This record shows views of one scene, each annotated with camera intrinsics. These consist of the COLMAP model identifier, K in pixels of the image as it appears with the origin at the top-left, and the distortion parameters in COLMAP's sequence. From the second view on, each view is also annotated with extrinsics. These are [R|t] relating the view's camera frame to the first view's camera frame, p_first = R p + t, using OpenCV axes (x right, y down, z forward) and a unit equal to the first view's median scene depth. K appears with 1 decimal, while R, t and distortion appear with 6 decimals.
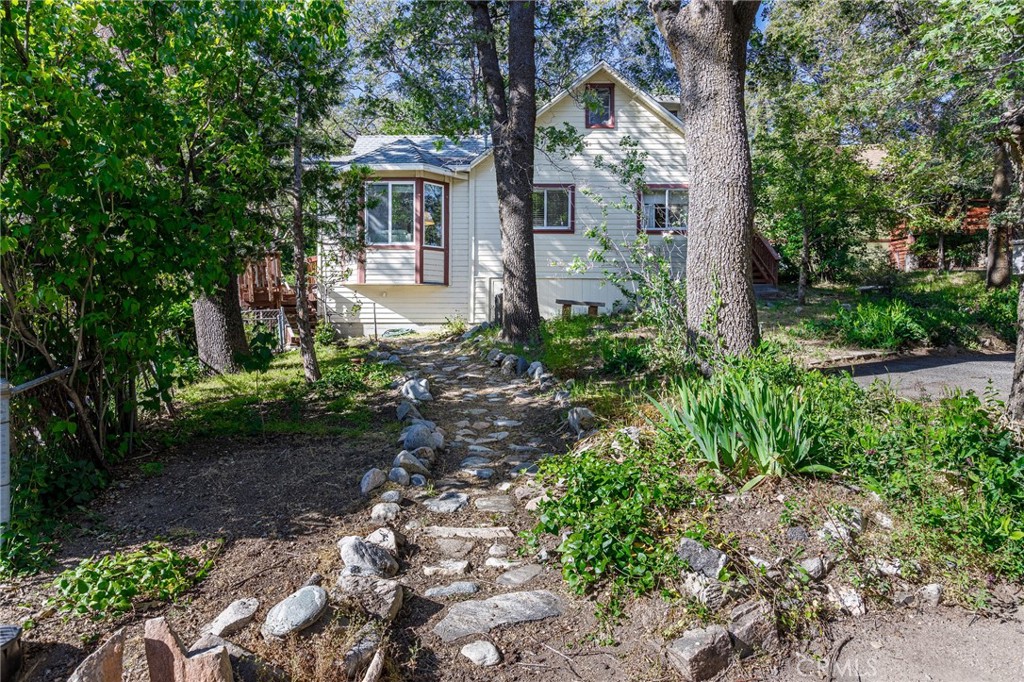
lens RADIAL K [[588.7, 0, 510.5], [0, 588.7, 331.2], [0, 0, 1]] dist [-0.006407, 0.001308]
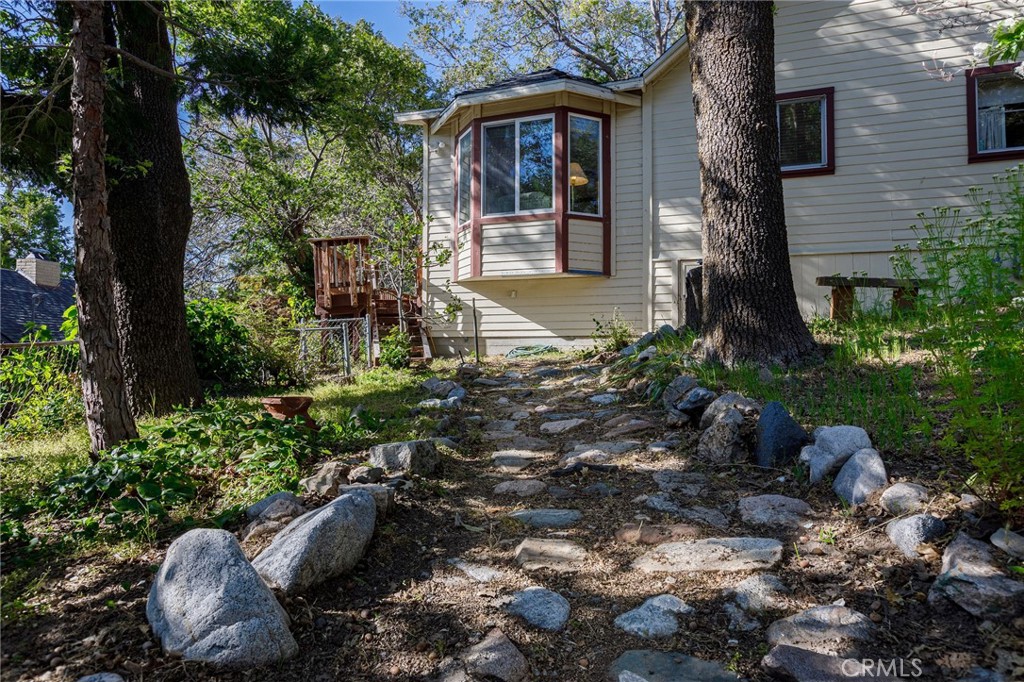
lens RADIAL K [[587.9, 0, 502.9], [0, 587.9, 335.0], [0, 0, 1]] dist [-0.015021, -0.000423]
pose [[0.942389, -0.012682, -0.334279, -0.007760], [-0.001571, 0.999102, -0.042334, 0.017120], [0.334516, 0.040420, 0.941523, 0.536861]]
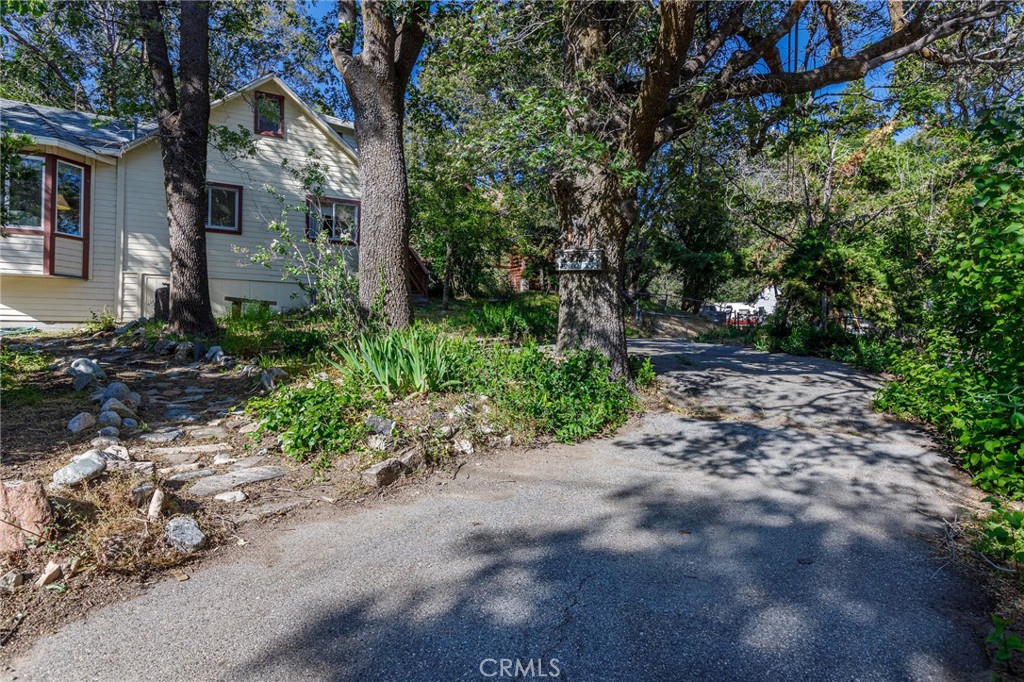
lens RADIAL K [[587.9, 0, 511.7], [0, 587.9, 334.3], [0, 0, 1]] dist [-0.015021, -0.000423]
pose [[0.843853, 0.007961, 0.536515, -0.053550], [0.006783, 0.999652, -0.025502, 0.045428], [-0.536531, 0.025159, 0.843505, -0.123261]]
